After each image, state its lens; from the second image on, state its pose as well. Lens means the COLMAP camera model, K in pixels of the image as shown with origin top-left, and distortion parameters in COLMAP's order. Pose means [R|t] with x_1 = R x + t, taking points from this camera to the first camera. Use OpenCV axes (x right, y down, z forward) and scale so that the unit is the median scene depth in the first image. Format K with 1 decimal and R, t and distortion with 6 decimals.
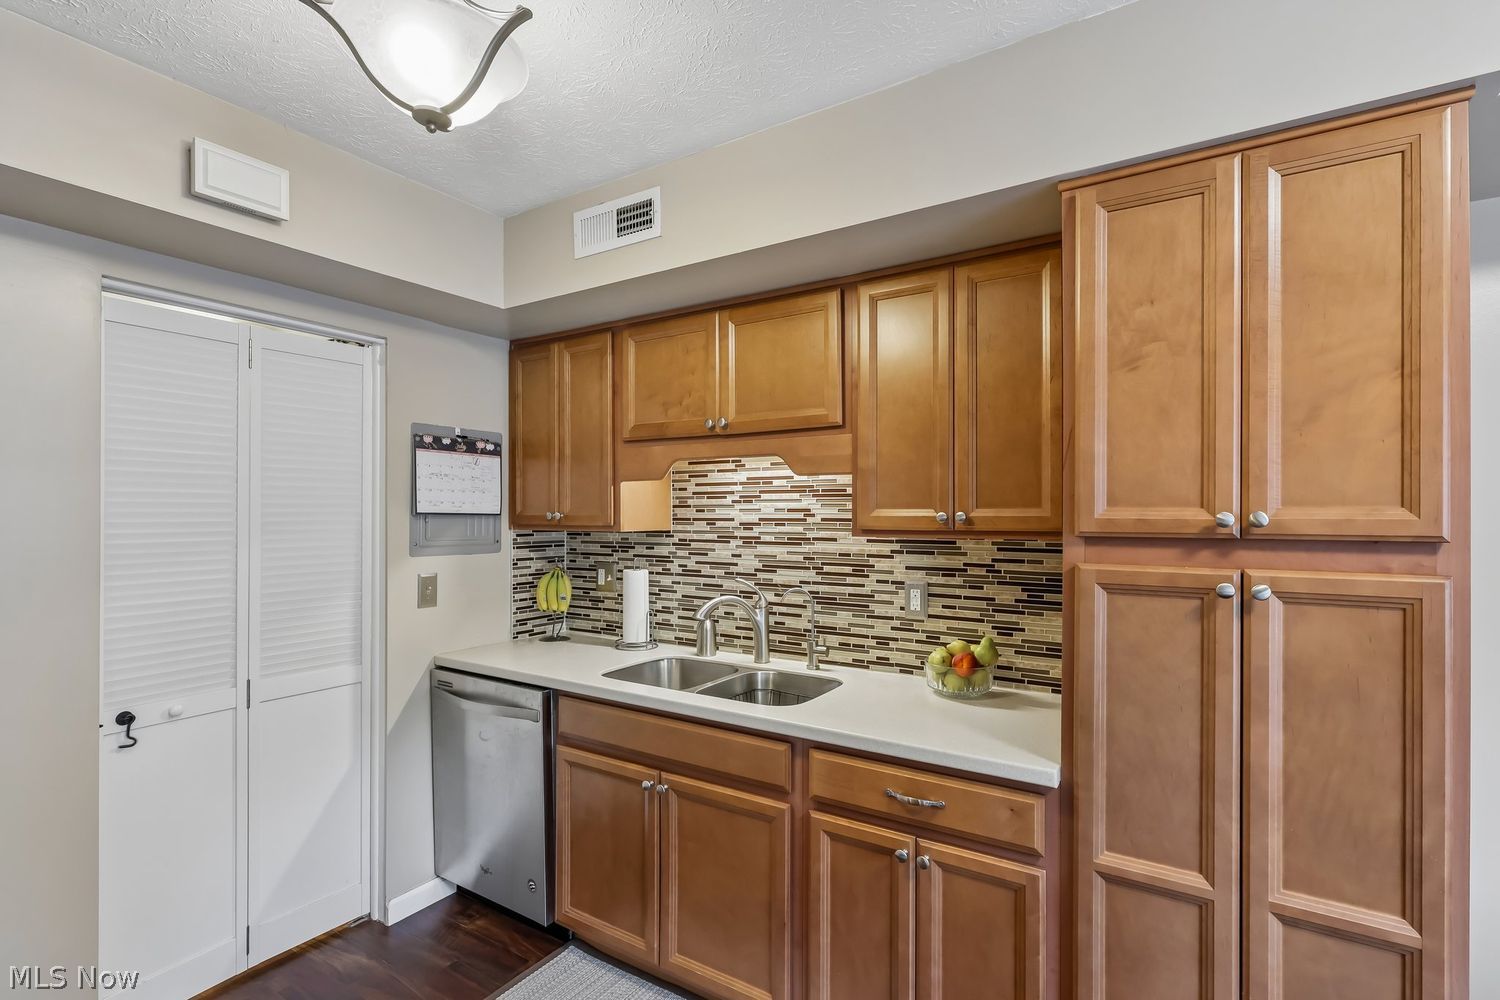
lens RADIAL K [[700.5, 0, 747.1], [0, 700.5, 511.3], [0, 0, 1]] dist [-0.004505, 0.002346]
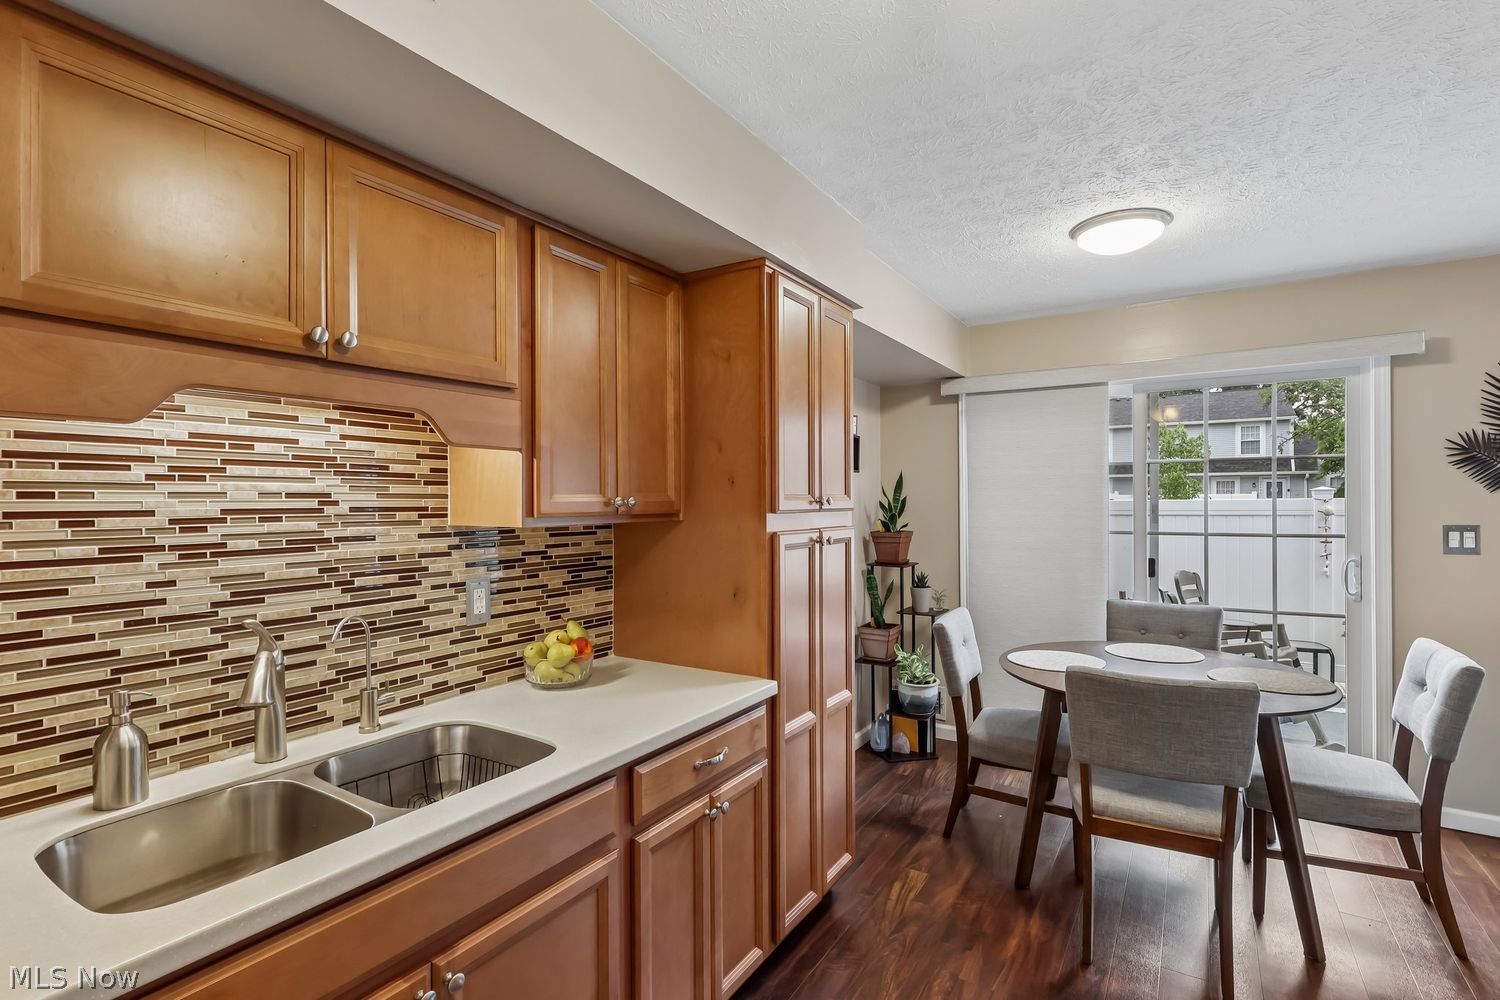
lens RADIAL K [[700.5, 0, 751.3], [0, 700.5, 504.8], [0, 0, 1]] dist [-0.004505, 0.002346]
pose [[-0.001769, -0.004939, 0.999986, -0.550659], [0.006267, 0.999968, 0.004950, 0.006410], [-0.999979, 0.006275, -0.001738, 0.604852]]
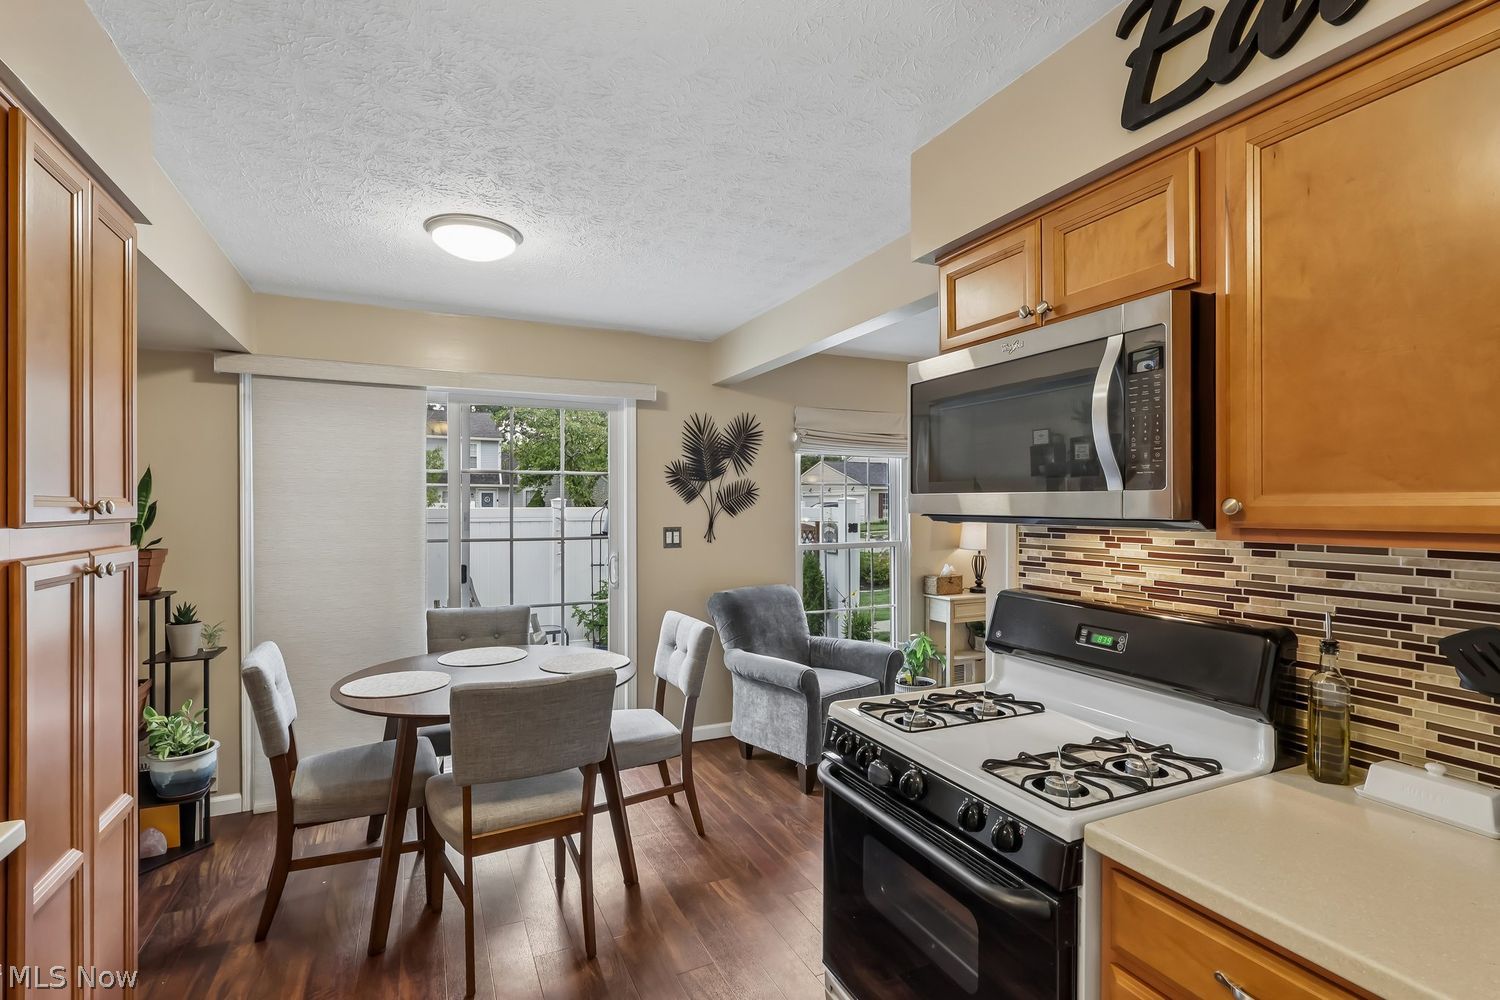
lens RADIAL K [[700.5, 0, 748.6], [0, 700.5, 509.3], [0, 0, 1]] dist [-0.004505, 0.002346]
pose [[-0.848356, -0.001828, 0.529424, -0.400579], [0.000156, 0.999993, 0.003701, 0.005996], [-0.529427, 0.003223, -0.848349, 0.714756]]
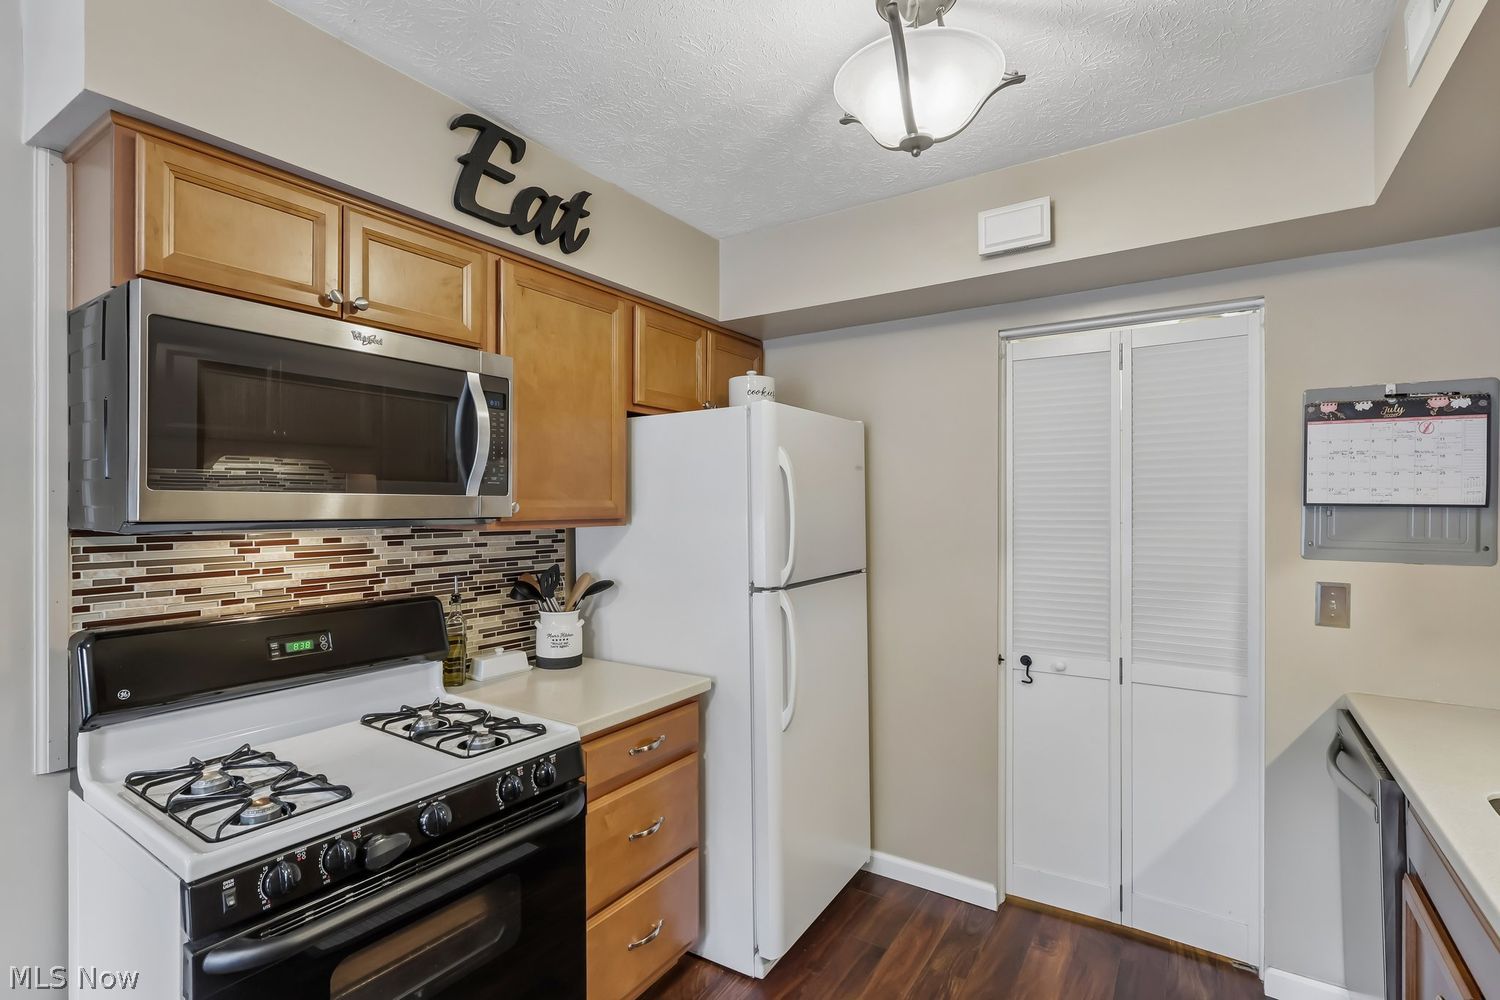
lens RADIAL K [[700.5, 0, 737.7], [0, 700.5, 506.3], [0, 0, 1]] dist [-0.004505, 0.002346]
pose [[-0.014282, 0.002583, -0.999895, 0.328742], [0.000896, 0.999996, 0.002571, 0.002823], [0.999898, -0.000860, -0.014284, 0.369536]]
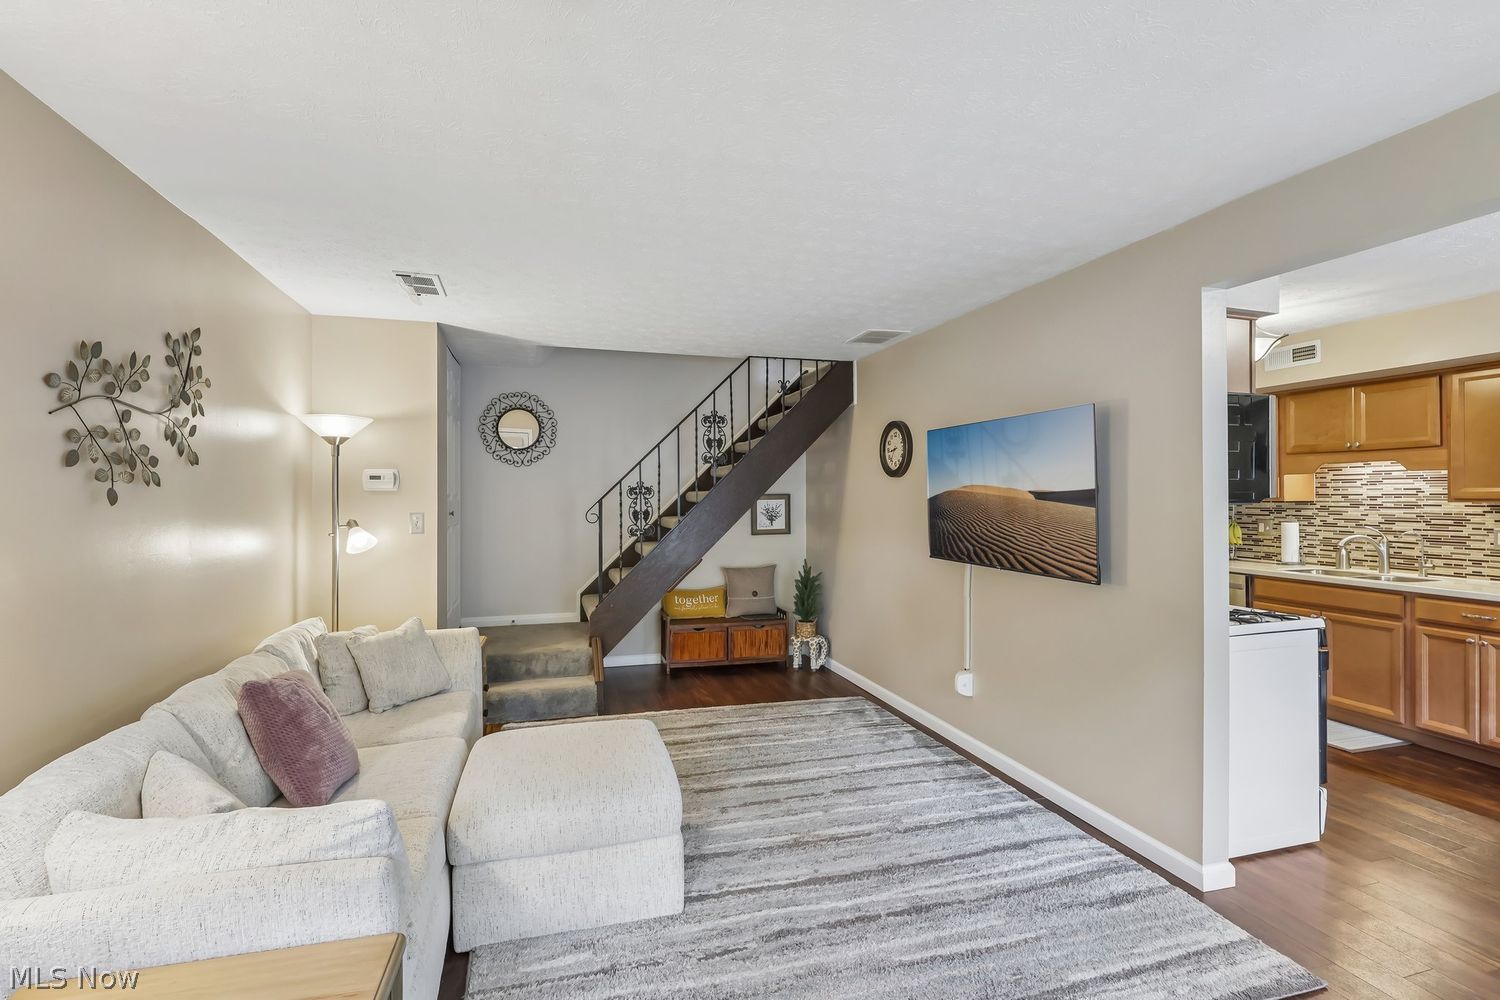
lens RADIAL K [[700.5, 0, 740.9], [0, 700.5, 494.8], [0, 0, 1]] dist [-0.004505, 0.002346]
pose [[0.754143, -0.003509, -0.656701, -0.045857], [0.005899, 0.999982, 0.001430, 0.000550], [0.656684, -0.004952, 0.754150, -1.449409]]
